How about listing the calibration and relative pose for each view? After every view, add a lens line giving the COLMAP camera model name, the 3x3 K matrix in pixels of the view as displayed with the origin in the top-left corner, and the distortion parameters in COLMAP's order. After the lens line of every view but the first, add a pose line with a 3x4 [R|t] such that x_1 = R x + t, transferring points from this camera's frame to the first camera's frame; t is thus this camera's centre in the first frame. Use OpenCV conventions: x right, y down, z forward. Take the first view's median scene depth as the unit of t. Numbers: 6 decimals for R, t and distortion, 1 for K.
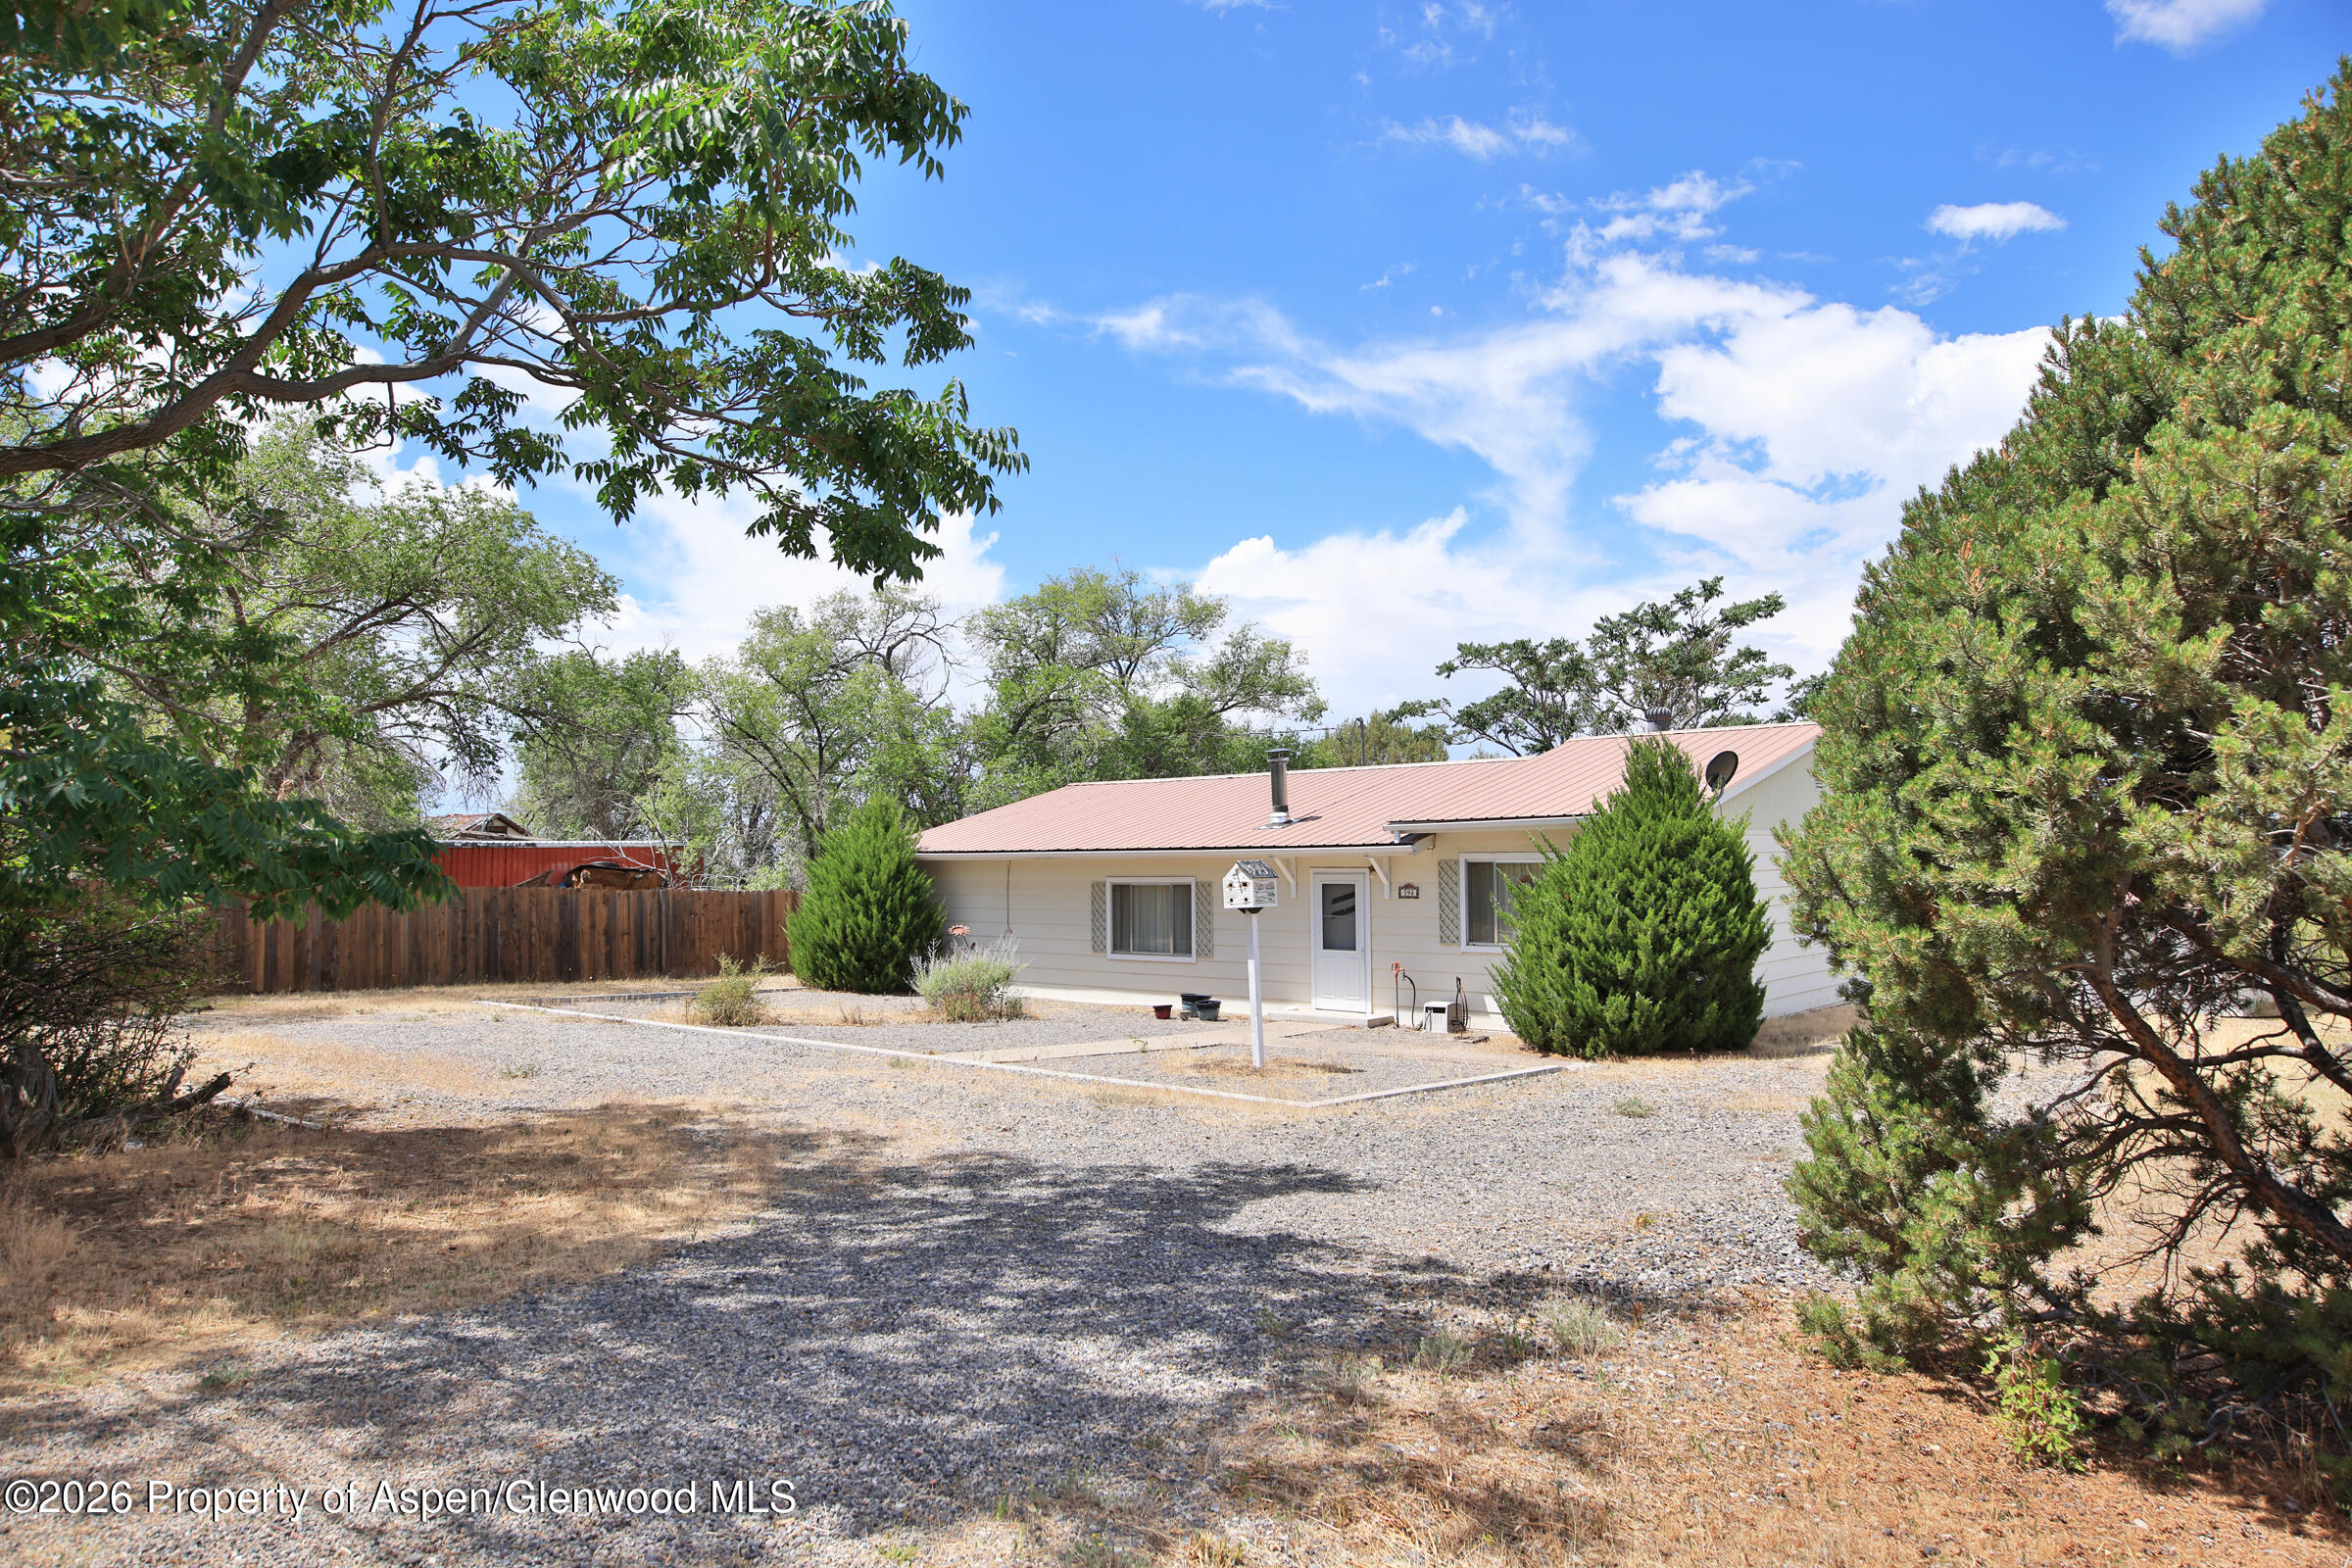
lens RADIAL K [[1581.2, 0, 1175.0], [0, 1581.2, 798.8], [0, 0, 1]] dist [0.001427, 0.001468]
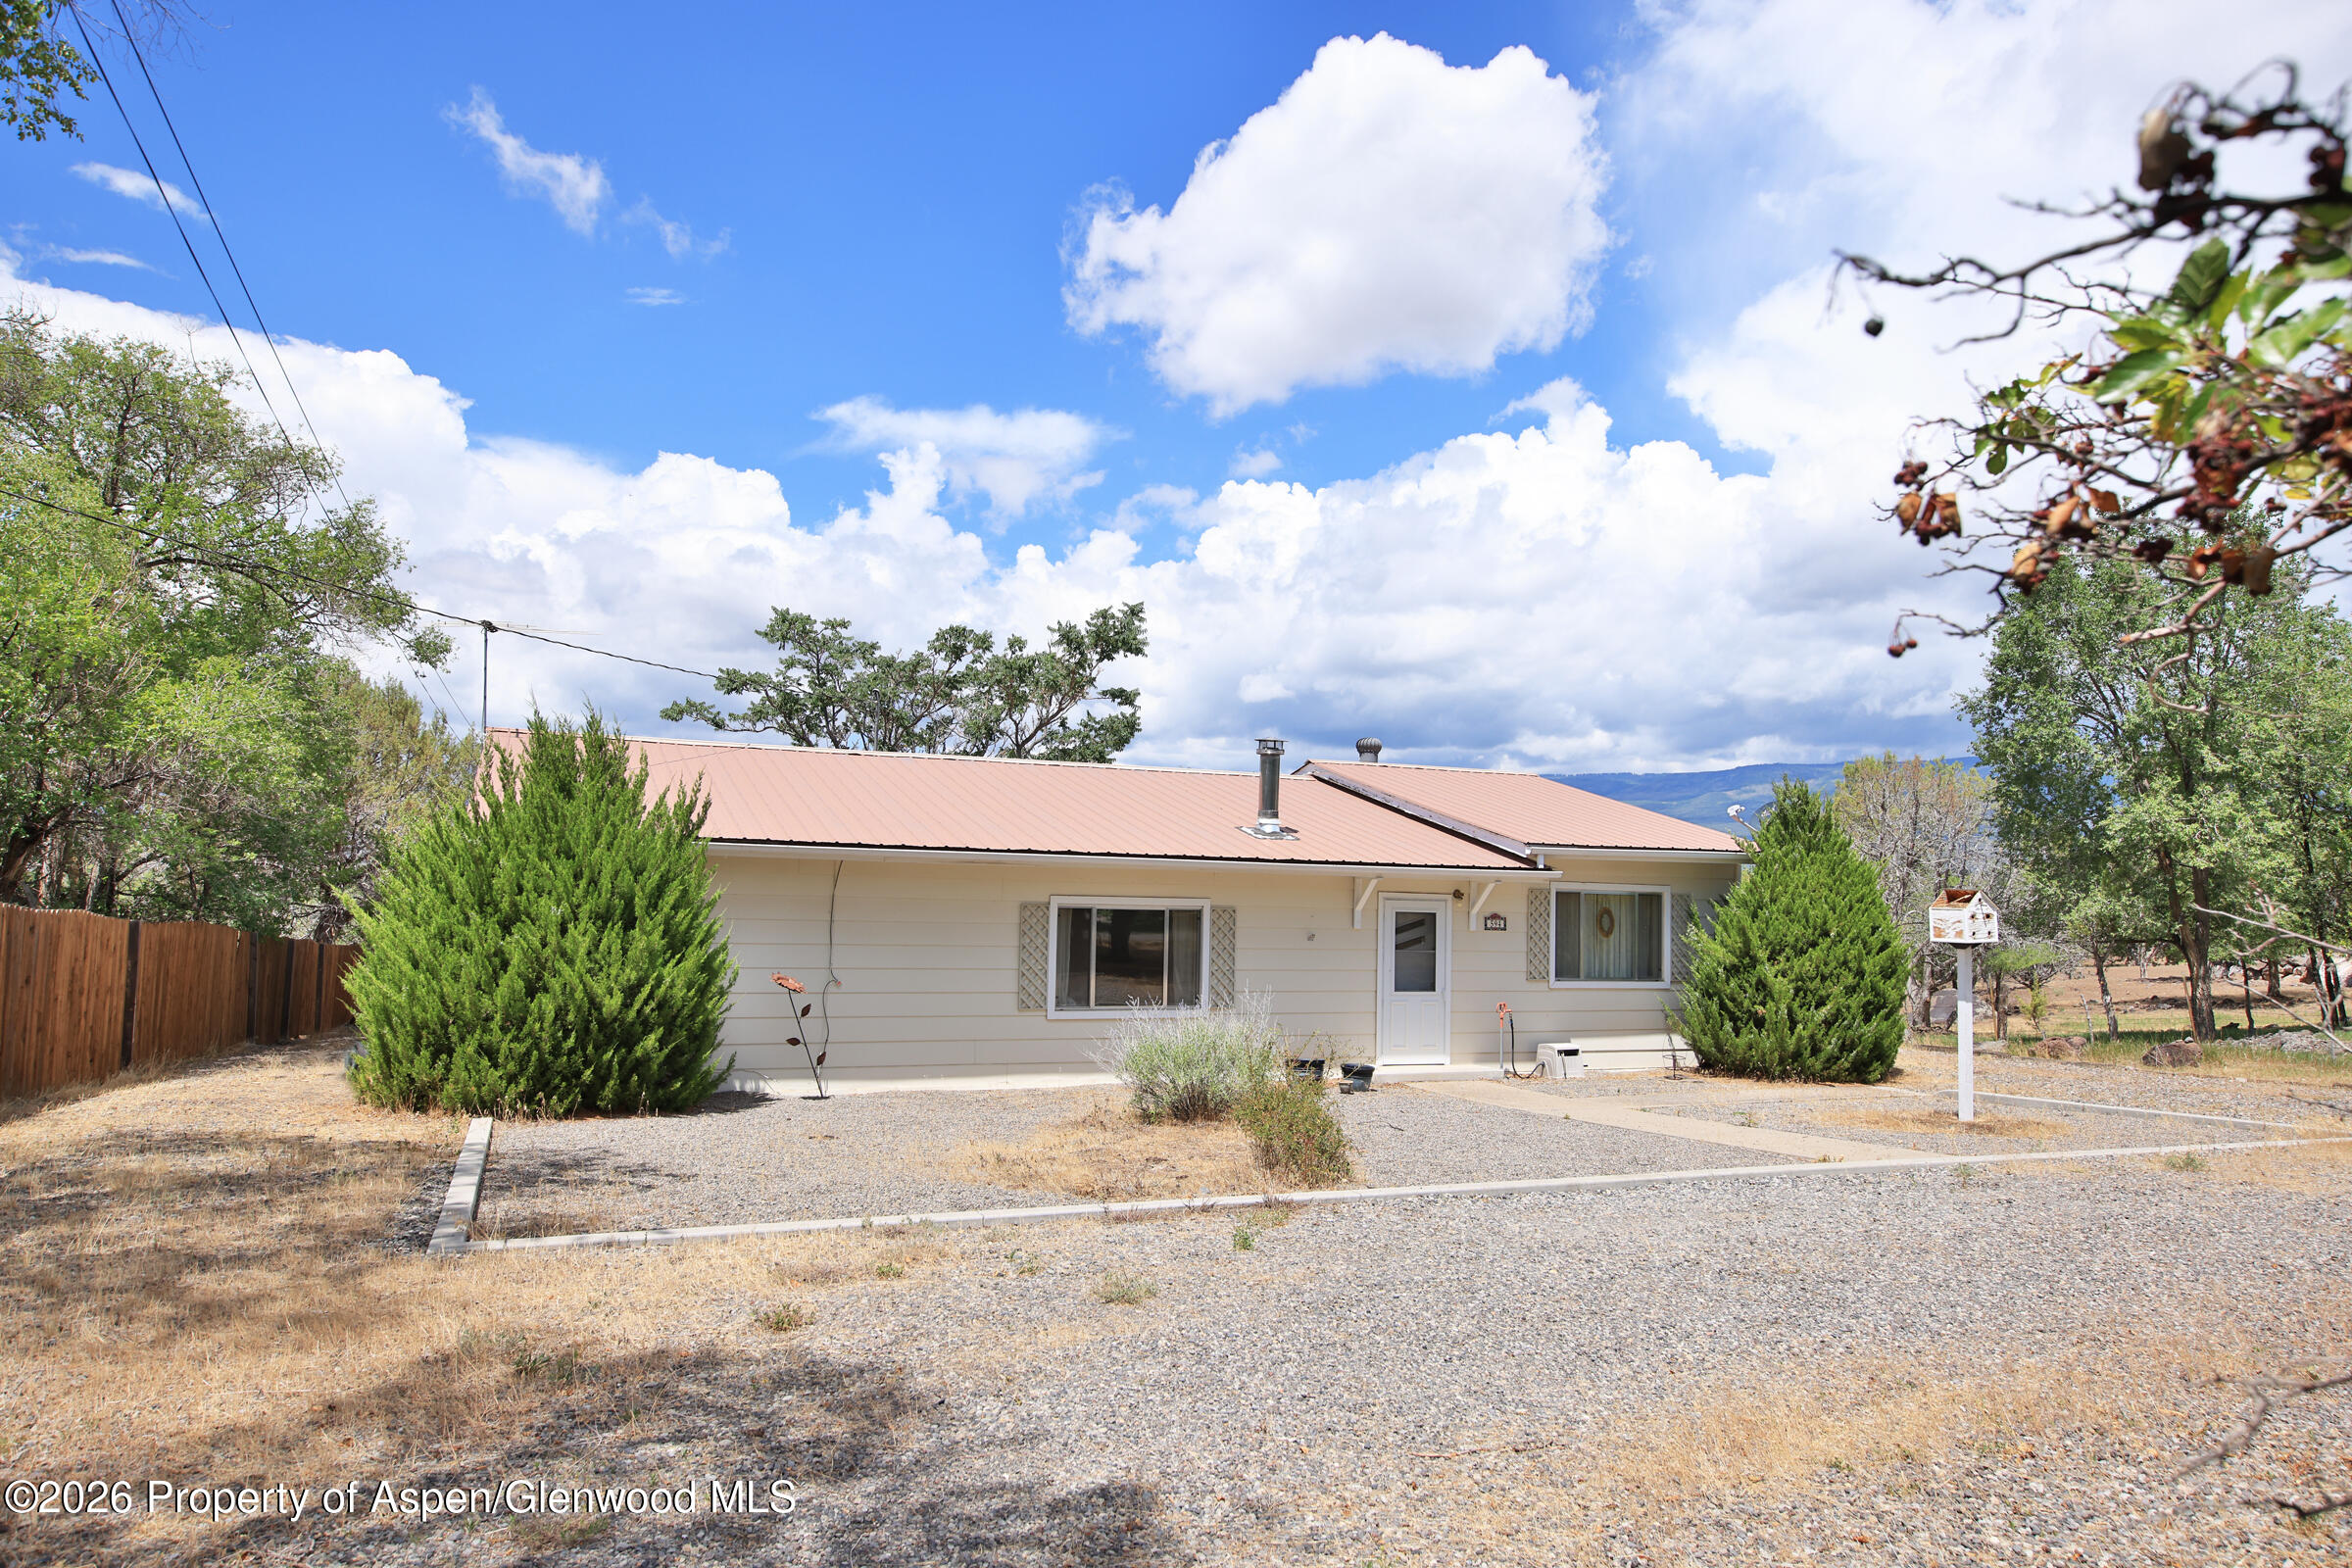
lens RADIAL K [[1646.0, 0, 1176.0], [0, 1646.0, 784.0], [0, 0, 1]] dist [0.032583, -0.065792]
pose [[0.332932, 0.096499, 0.938000, -0.673193], [-0.057146, 0.994986, -0.082078, 0.057645], [-0.941218, -0.026277, 0.336777, 0.725138]]
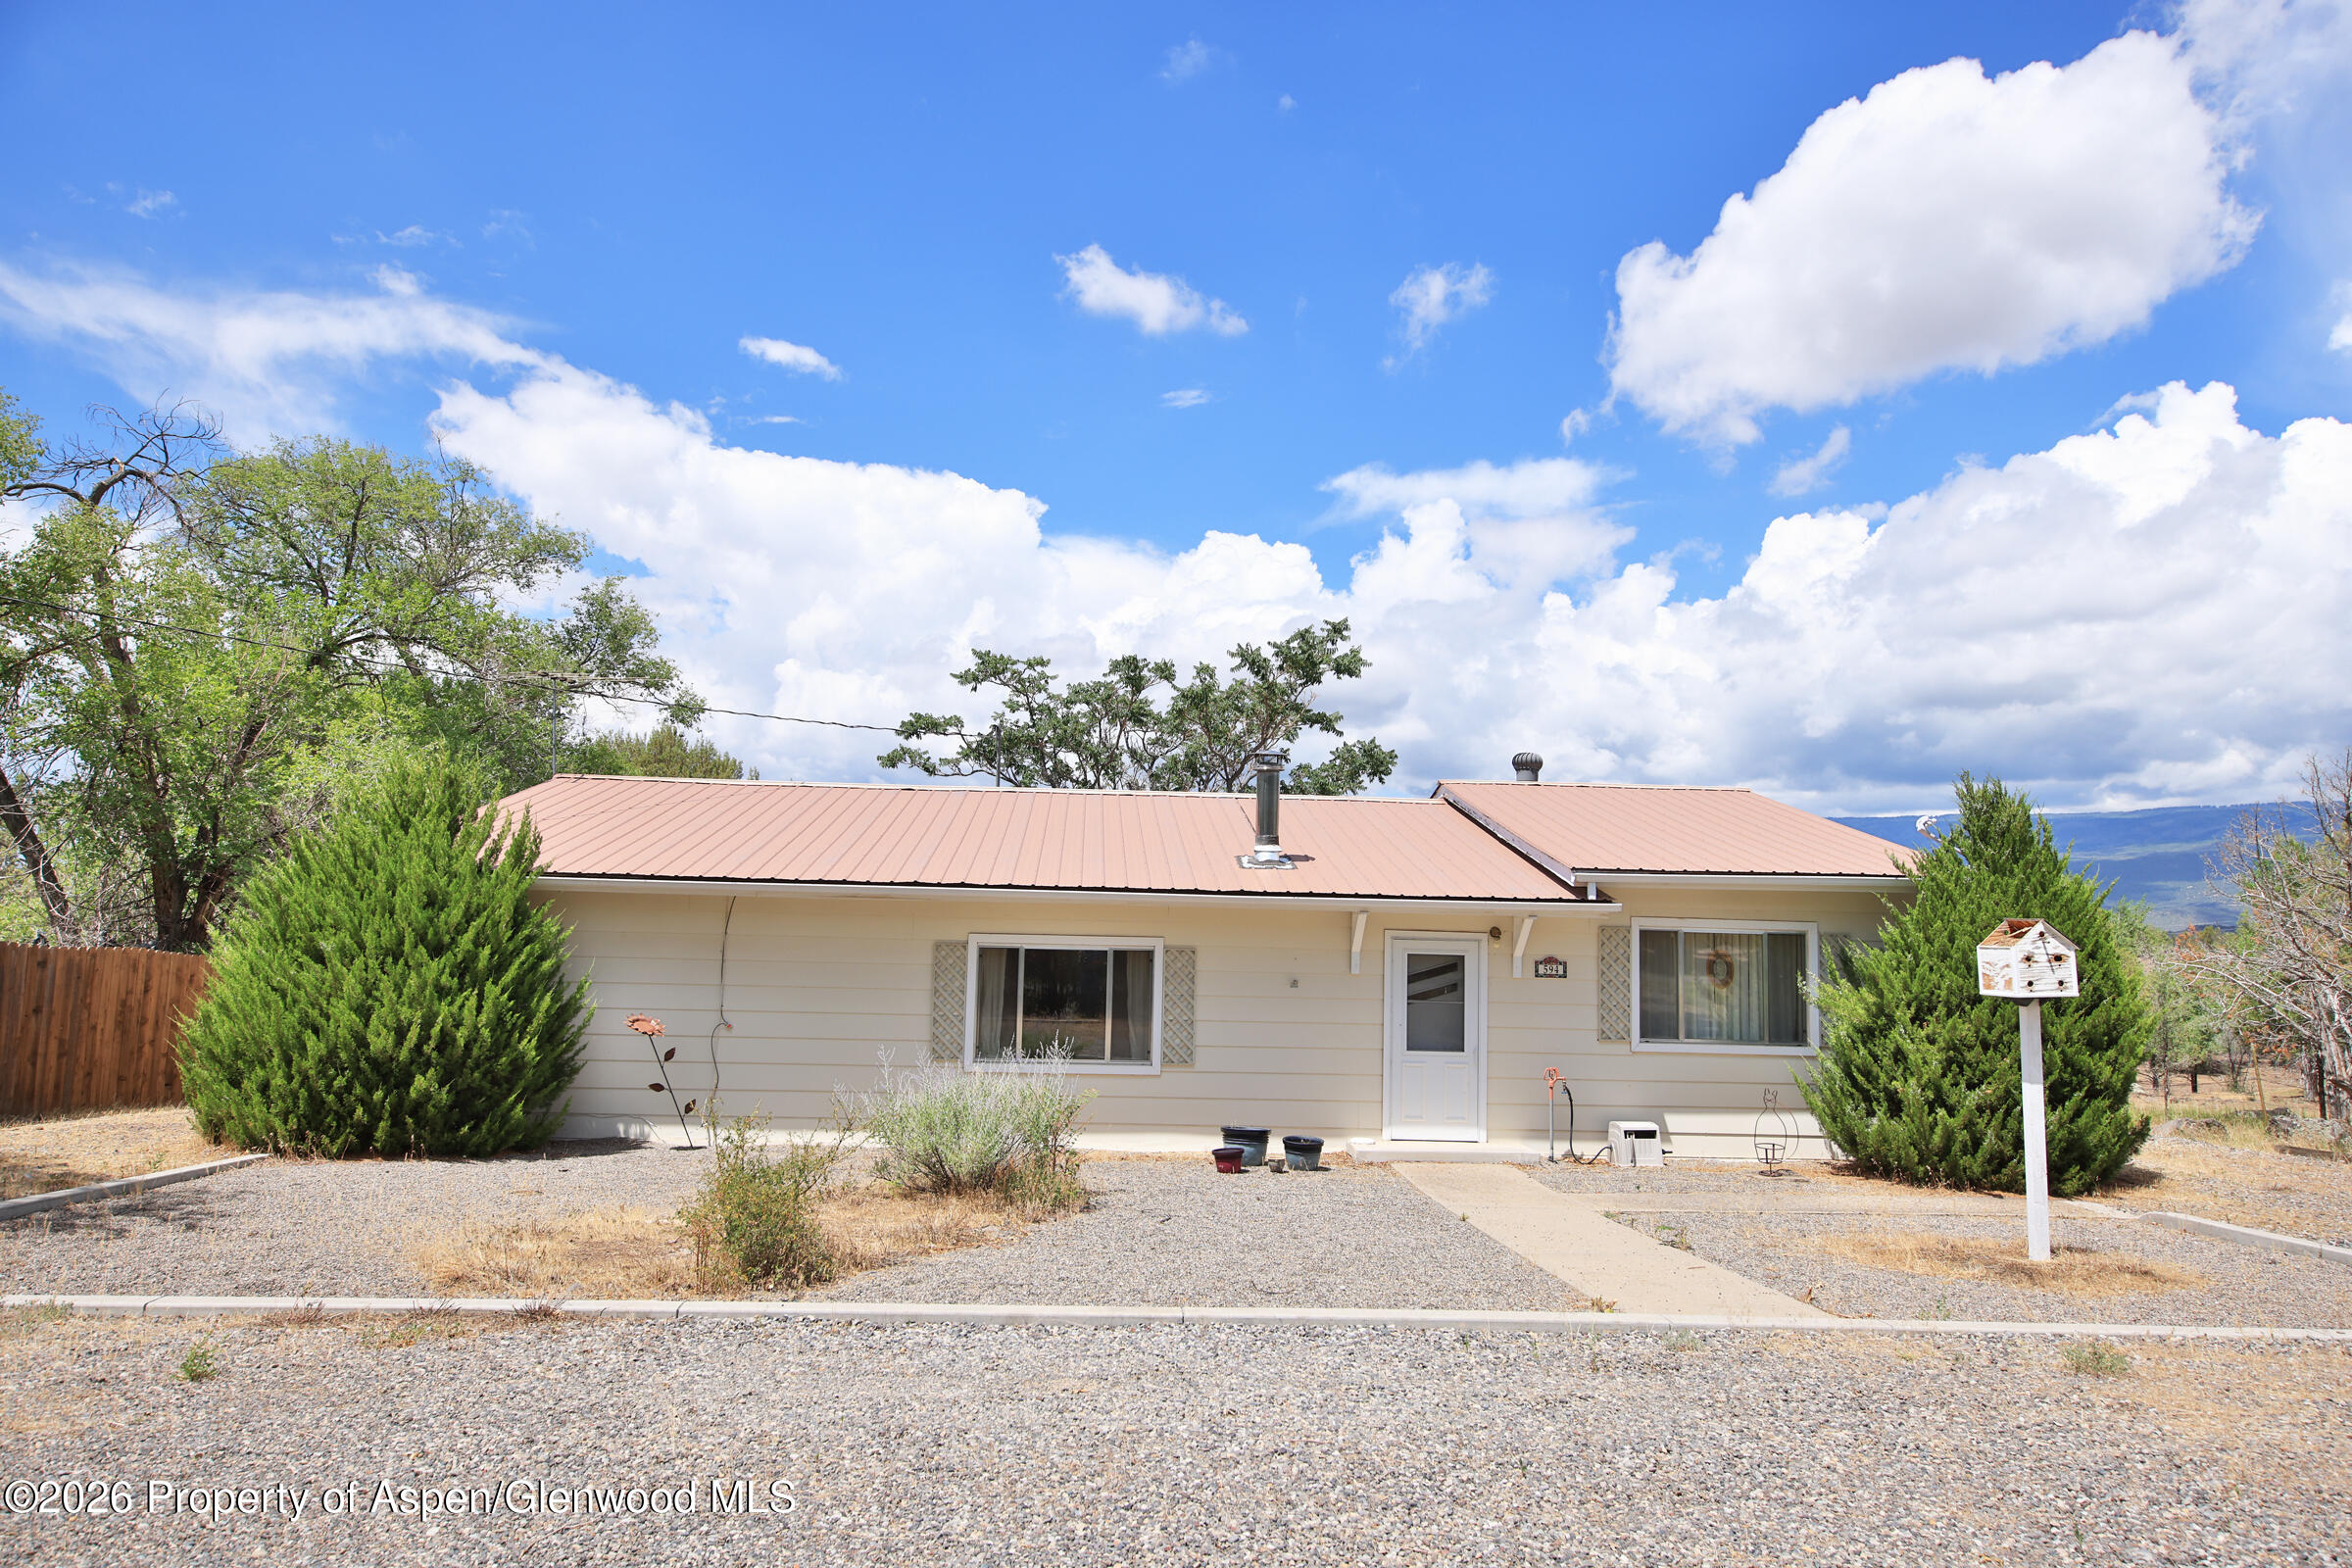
lens RADIAL K [[1581.2, 0, 1175.0], [0, 1581.2, 798.8], [0, 0, 1]] dist [0.001427, 0.001468]
pose [[0.652022, 0.104325, 0.750988, -0.435630], [-0.060242, 0.994485, -0.085847, 0.046398], [-0.755803, 0.010733, 0.654711, 0.555613]]
